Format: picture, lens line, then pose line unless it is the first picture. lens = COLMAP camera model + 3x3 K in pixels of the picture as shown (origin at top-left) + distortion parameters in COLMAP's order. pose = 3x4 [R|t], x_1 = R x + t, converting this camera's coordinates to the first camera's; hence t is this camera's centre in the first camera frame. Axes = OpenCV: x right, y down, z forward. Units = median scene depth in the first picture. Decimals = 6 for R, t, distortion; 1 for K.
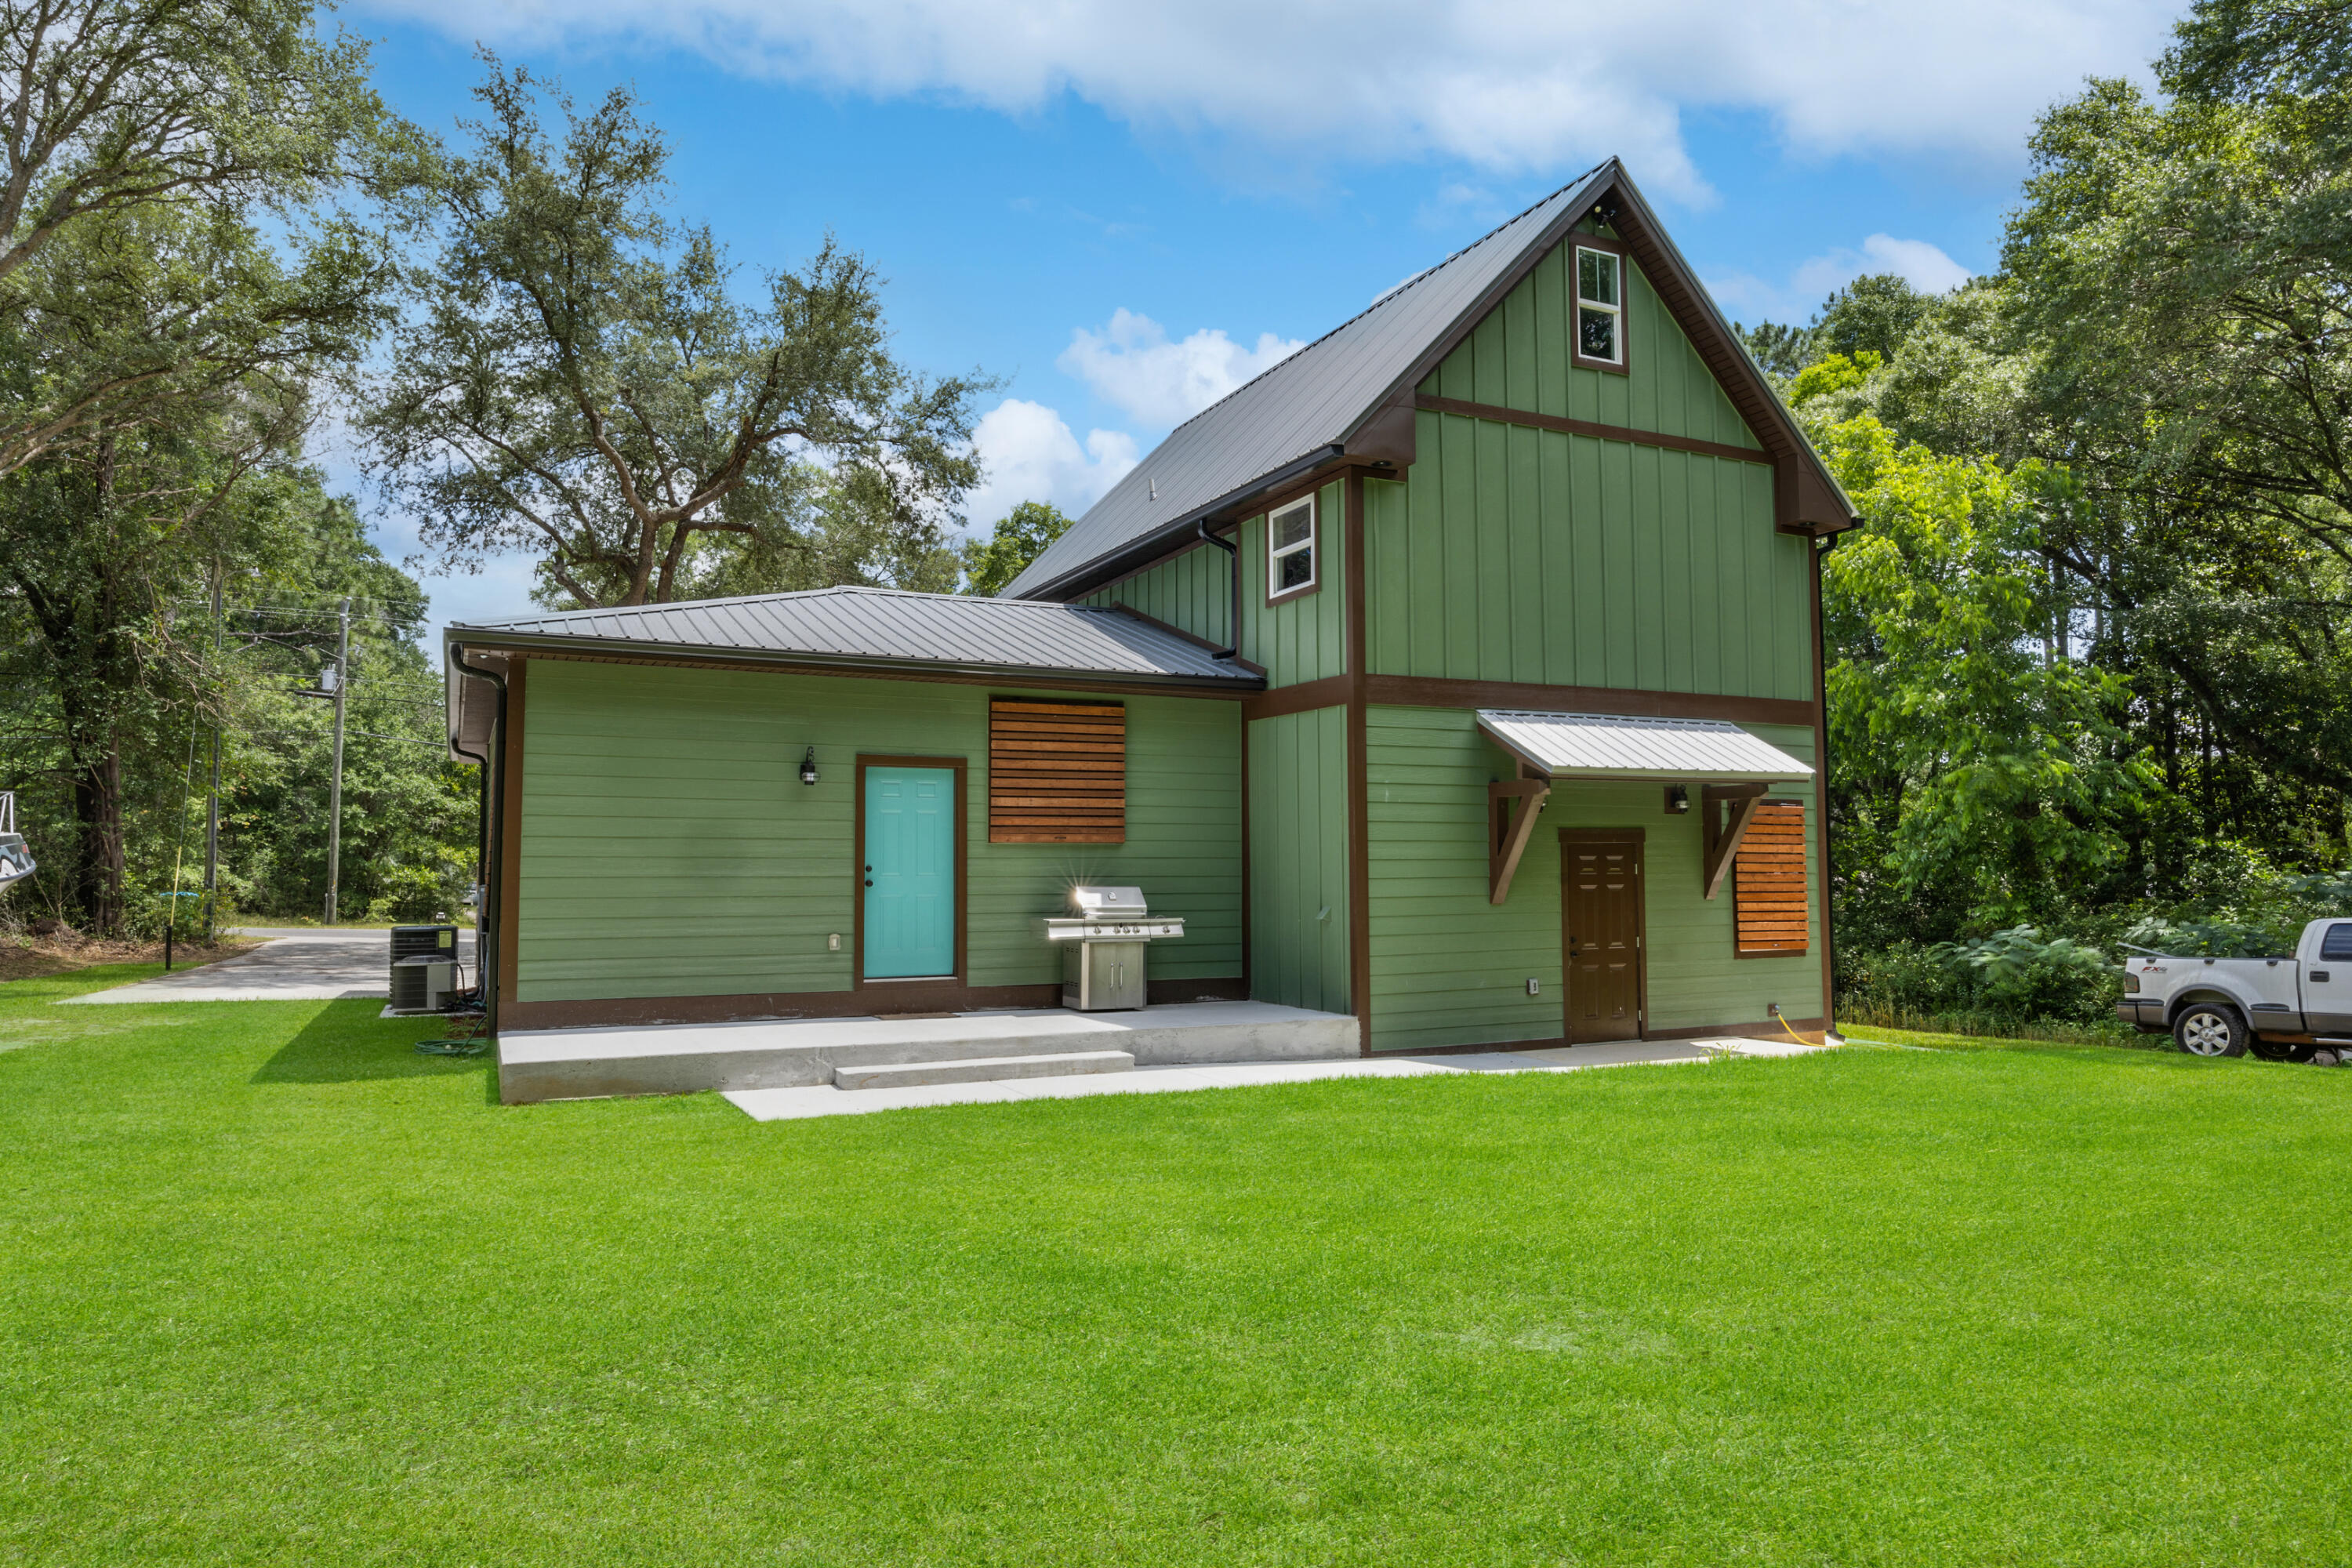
lens RADIAL K [[1478.3, 0, 1174.9], [0, 1478.3, 786.9], [0, 0, 1]] dist [0.000891, 0.000070]
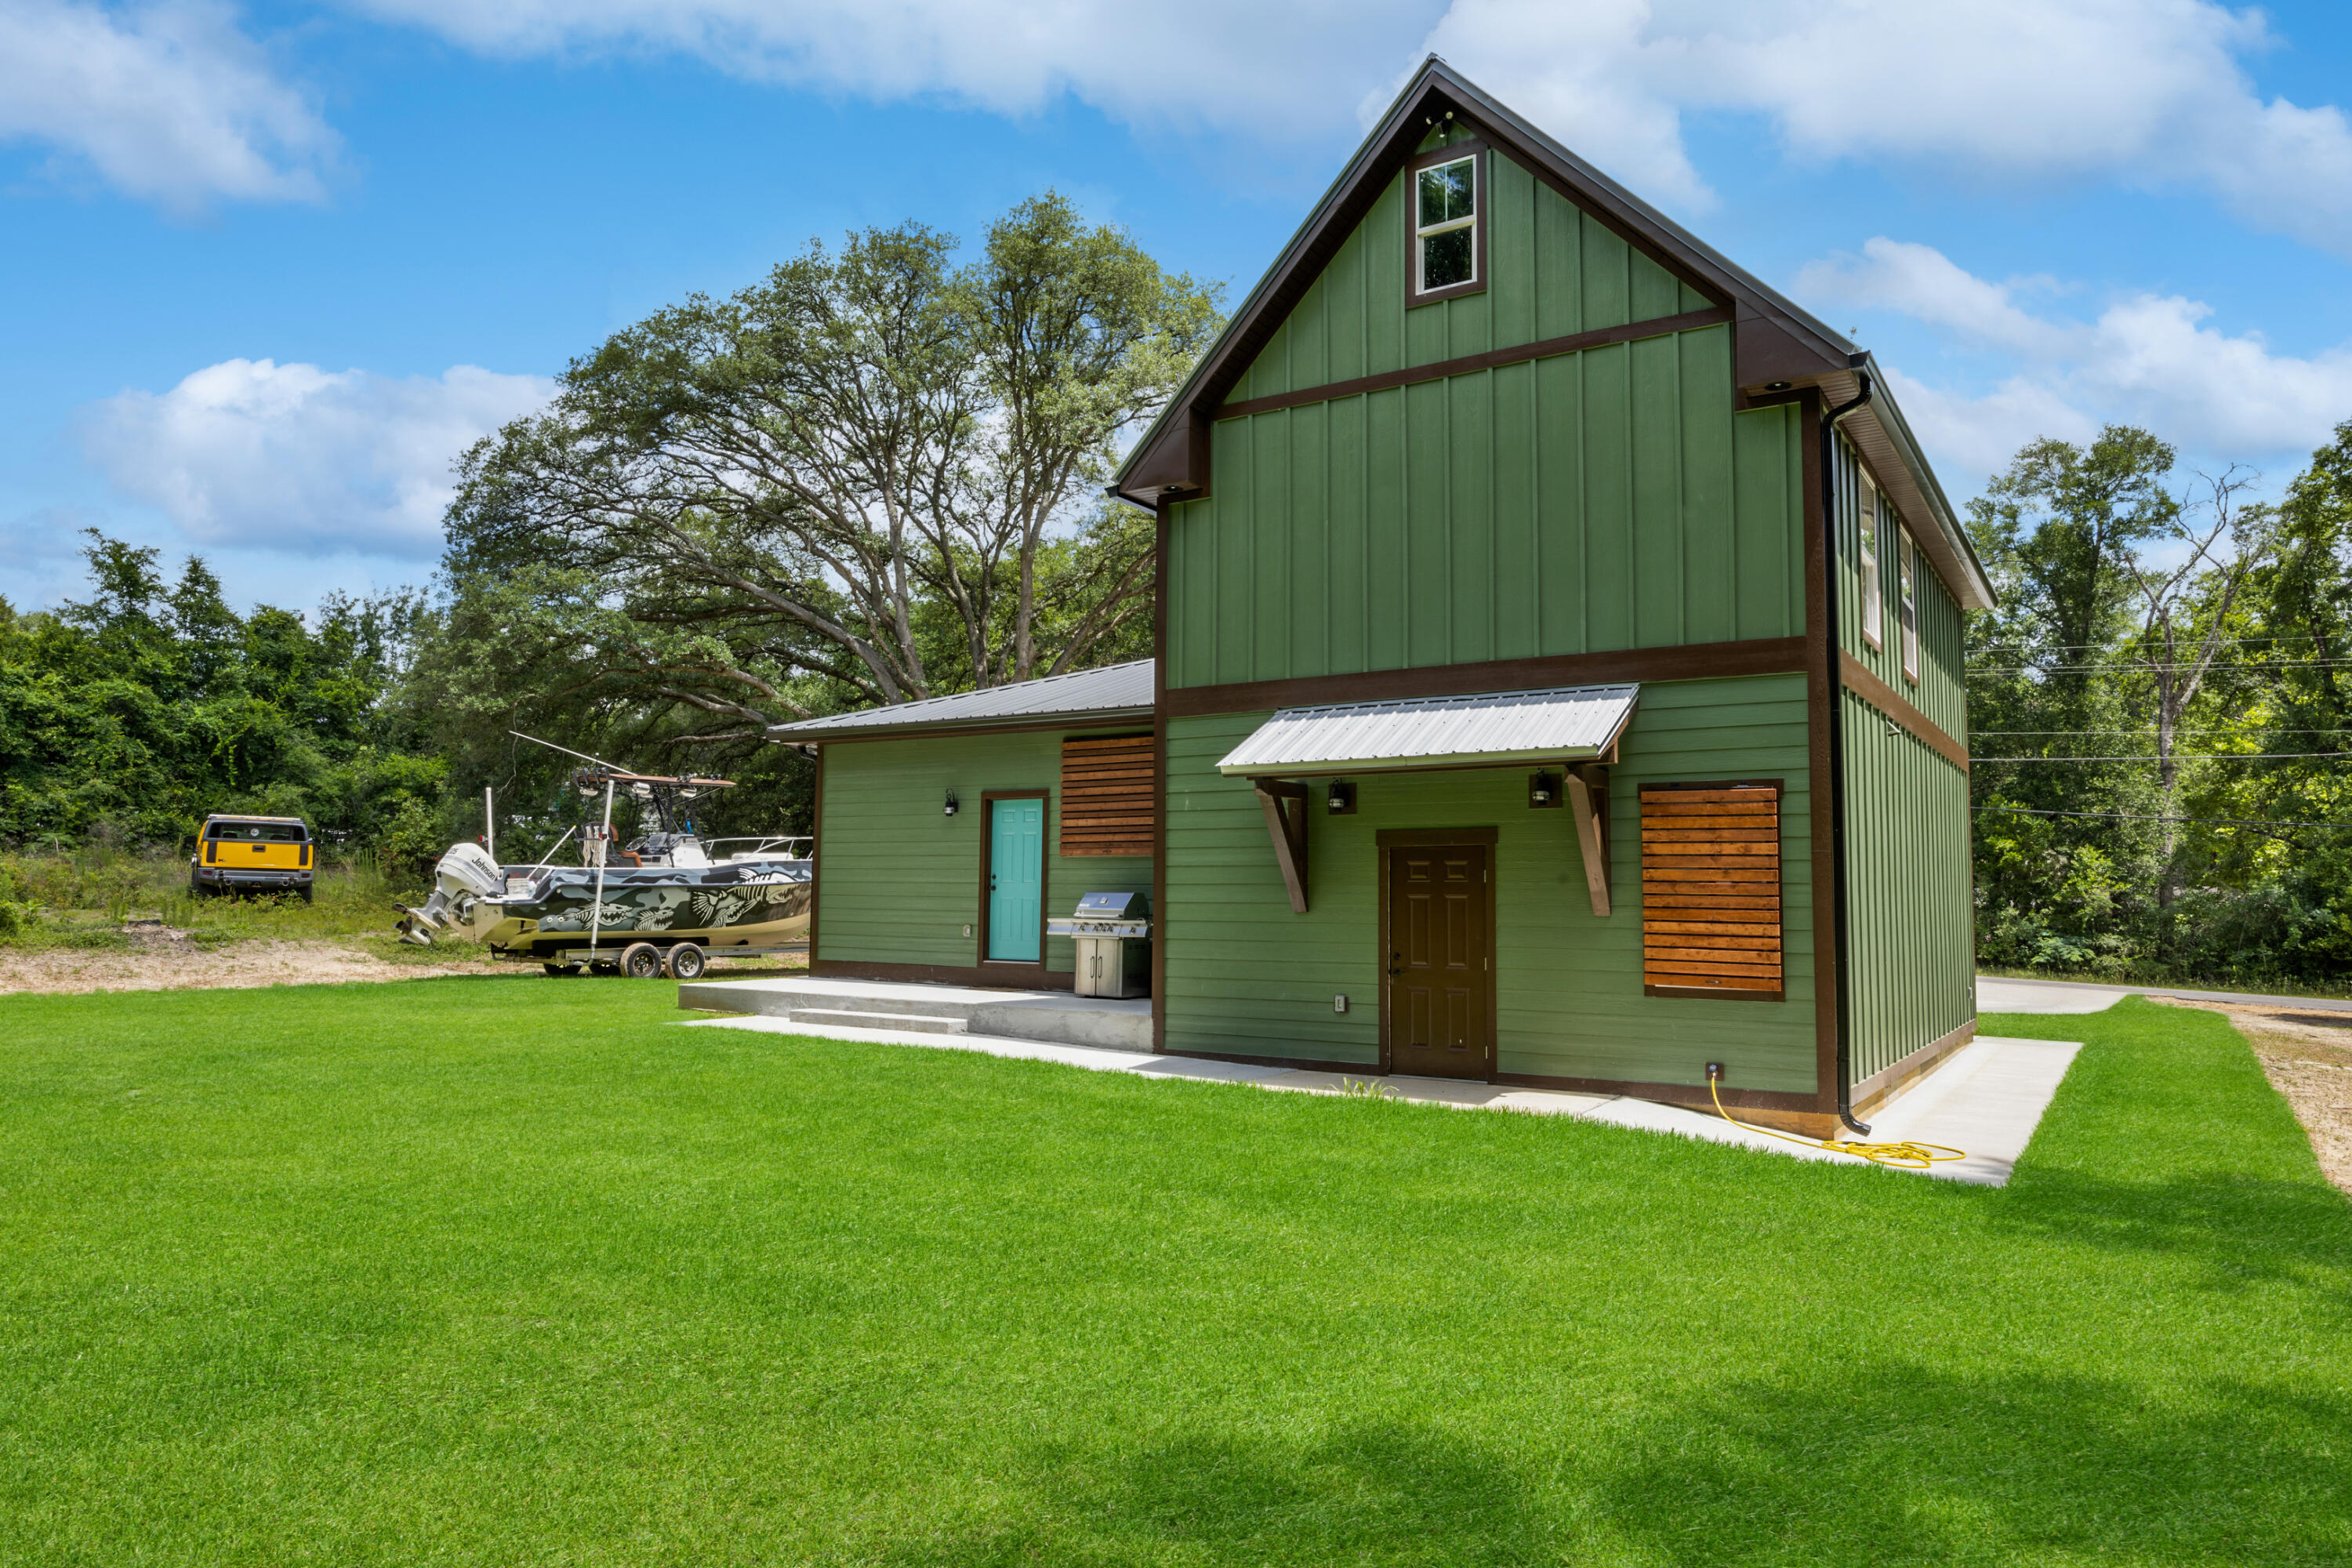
lens RADIAL K [[1478.3, 0, 1173.0], [0, 1478.3, 779.1], [0, 0, 1]] dist [0.000891, 0.000070]
pose [[0.508941, -0.061732, -0.858585, 0.977920], [0.032600, 0.998092, -0.052438, 0.040689], [0.860184, -0.001302, 0.509983, 0.441305]]
